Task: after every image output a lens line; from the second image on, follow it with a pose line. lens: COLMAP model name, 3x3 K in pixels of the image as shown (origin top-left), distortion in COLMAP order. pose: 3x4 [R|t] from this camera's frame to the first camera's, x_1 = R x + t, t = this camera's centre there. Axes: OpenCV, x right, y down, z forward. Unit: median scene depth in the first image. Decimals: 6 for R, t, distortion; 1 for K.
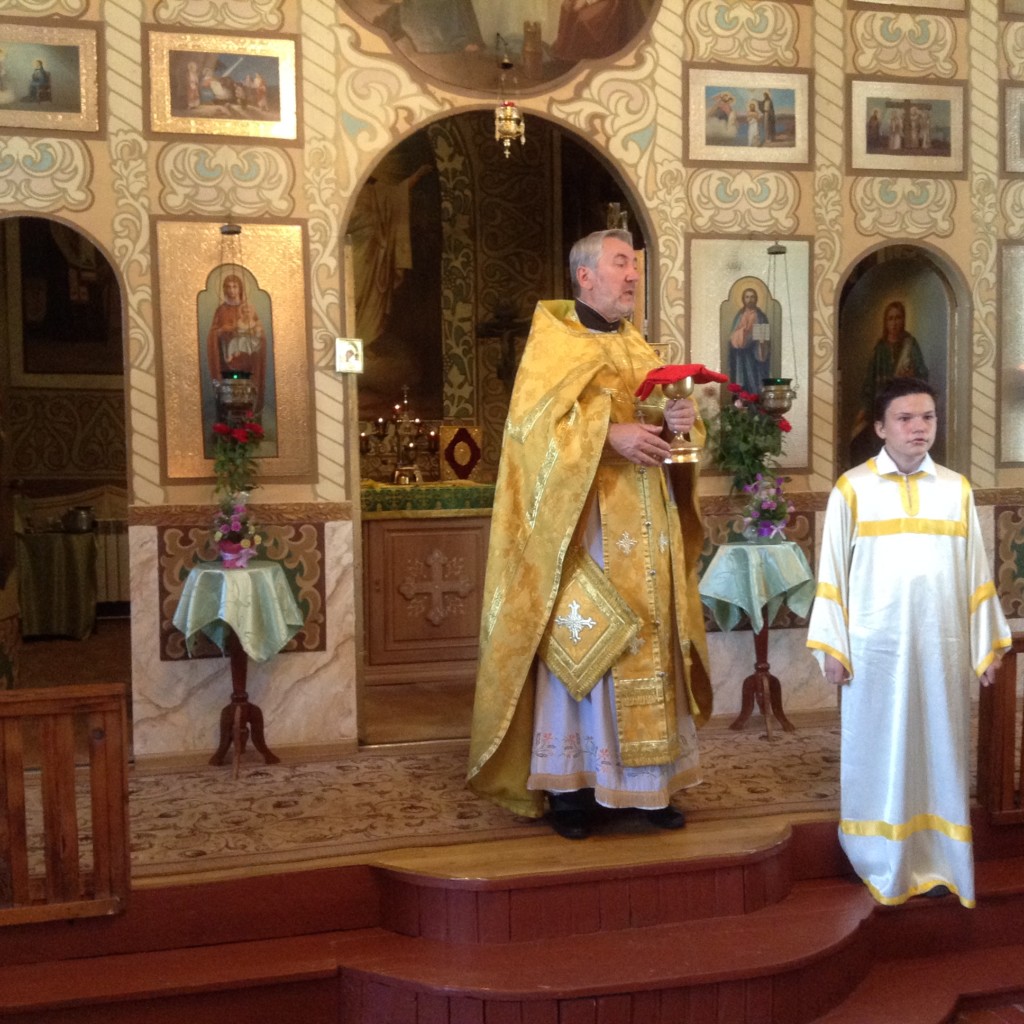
lens RADIAL K [[1259.6, 0, 513.9], [0, 1259.6, 526.1], [0, 0, 1]] dist [0.145841, -0.317688]
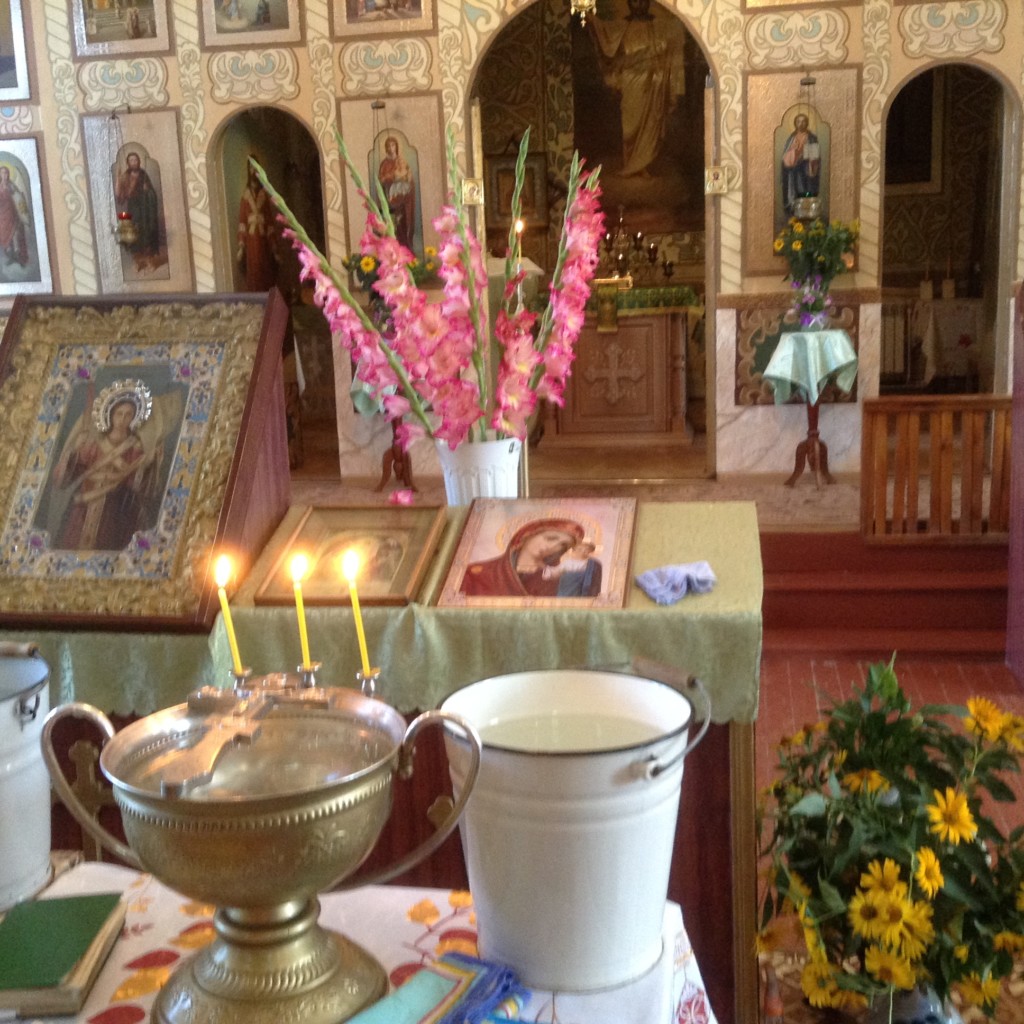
lens RADIAL K [[1259.6, 0, 513.9], [0, 1259.6, 526.1], [0, 0, 1]] dist [0.145841, -0.317688]
pose [[0.913240, 0.058154, -0.403250, 0.454957], [0.000784, 0.989508, 0.144476, 0.021930], [0.407421, -0.132257, 0.903613, -0.247363]]
